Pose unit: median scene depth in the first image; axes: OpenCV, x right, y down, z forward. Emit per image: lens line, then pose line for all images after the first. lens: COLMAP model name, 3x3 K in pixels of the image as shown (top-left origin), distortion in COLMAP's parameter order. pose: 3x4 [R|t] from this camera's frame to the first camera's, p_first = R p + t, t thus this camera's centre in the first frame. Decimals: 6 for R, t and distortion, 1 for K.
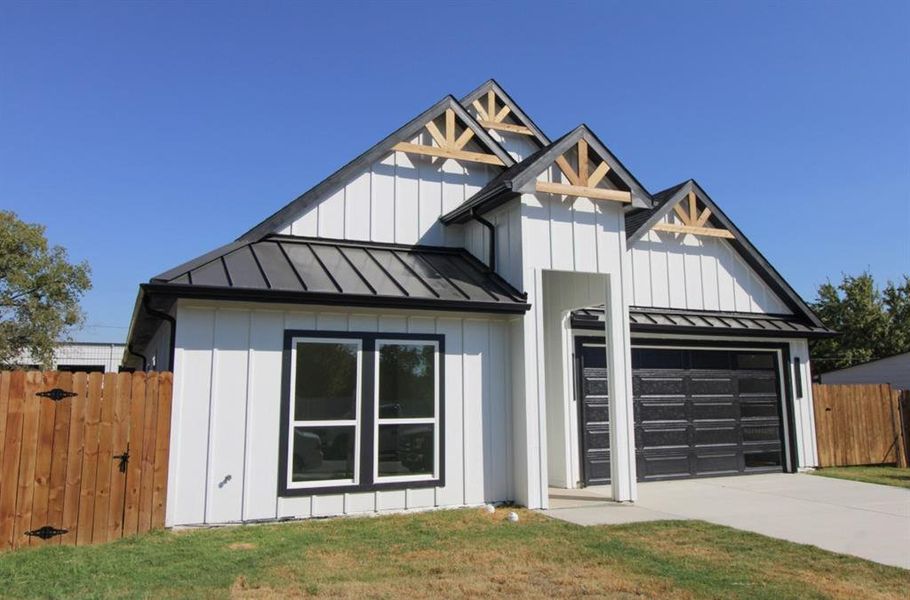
lens RADIAL K [[748.0, 0, 453.9], [0, 748.0, 295.6], [0, 0, 1]] dist [0.005479, 0.014158]
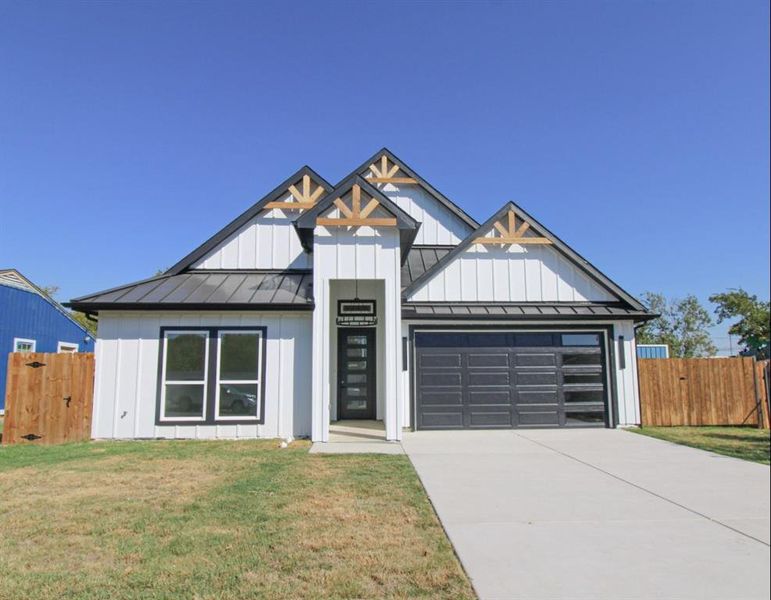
lens RADIAL K [[496.3, 0, 375.5], [0, 496.3, 329.6], [0, 0, 1]] dist [-0.002833, -0.003133]
pose [[0.926954, -0.030645, -0.373920, 0.531210], [0.049045, 0.998004, 0.039791, 0.027245], [0.371954, -0.055224, 0.926607, 0.130794]]
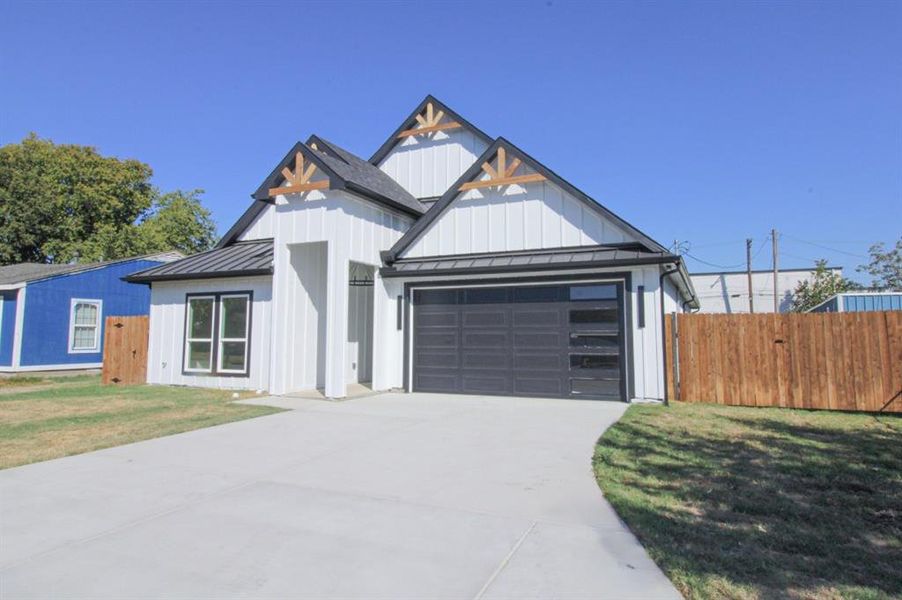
lens RADIAL K [[556.2, 0, 448.8], [0, 556.2, 296.0], [0, 0, 1]] dist [0.004774, -0.002290]
pose [[0.648348, -0.045731, -0.759969, 1.150102], [0.099341, 0.994742, 0.024892, 0.072480], [0.754835, -0.091634, 0.649482, 0.473708]]
